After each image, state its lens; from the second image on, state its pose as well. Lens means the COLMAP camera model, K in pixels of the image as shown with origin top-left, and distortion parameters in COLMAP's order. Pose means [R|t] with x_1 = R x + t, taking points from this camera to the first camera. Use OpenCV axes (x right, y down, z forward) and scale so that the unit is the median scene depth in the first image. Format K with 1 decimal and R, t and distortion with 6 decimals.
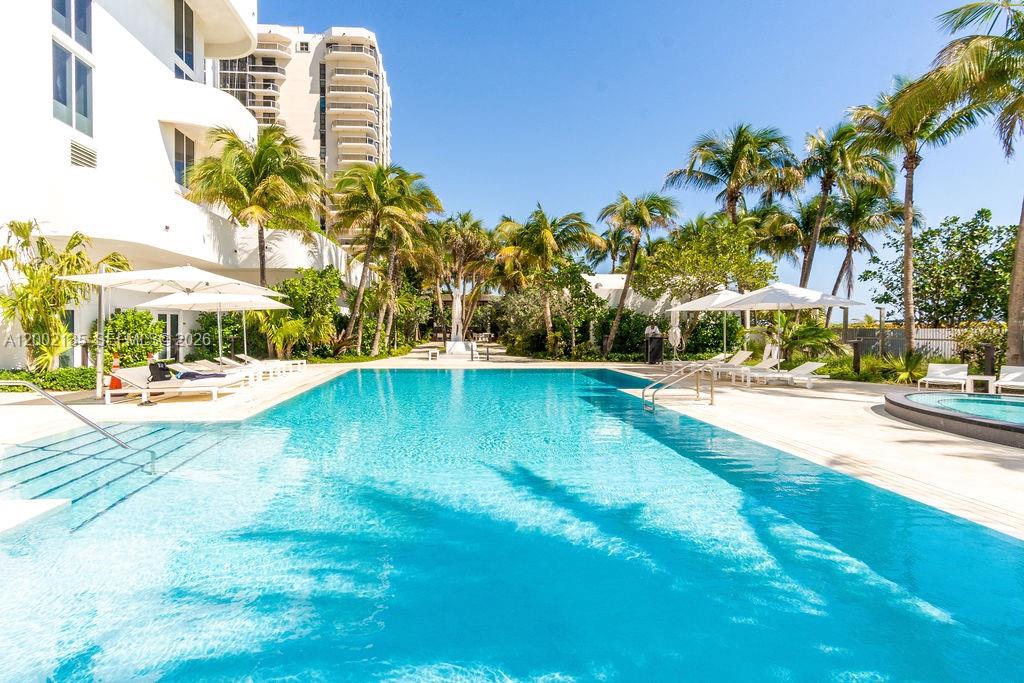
lens RADIAL K [[556.5, 0, 511.3], [0, 556.5, 320.2], [0, 0, 1]] dist [0.022651, 0.000445]
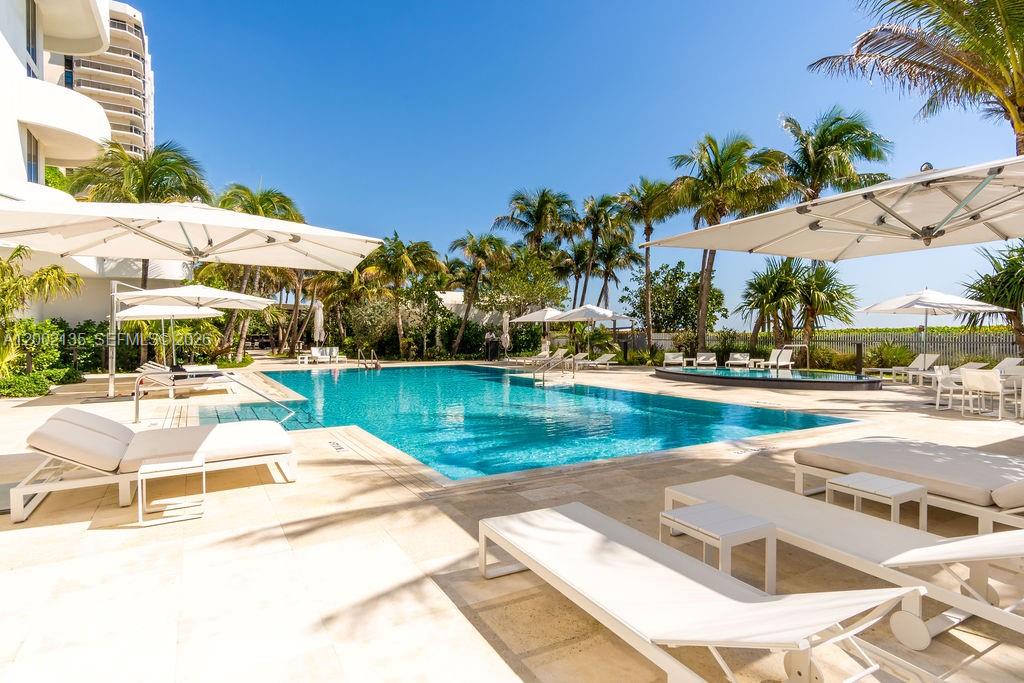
lens RADIAL K [[556.5, 0, 511.3], [0, 556.5, 320.2], [0, 0, 1]] dist [0.022651, 0.000445]
pose [[0.903120, 0.005611, 0.429351, -0.262055], [0.001128, 0.999880, -0.015441, 0.001314], [-0.429386, 0.014429, 0.903006, -0.216406]]
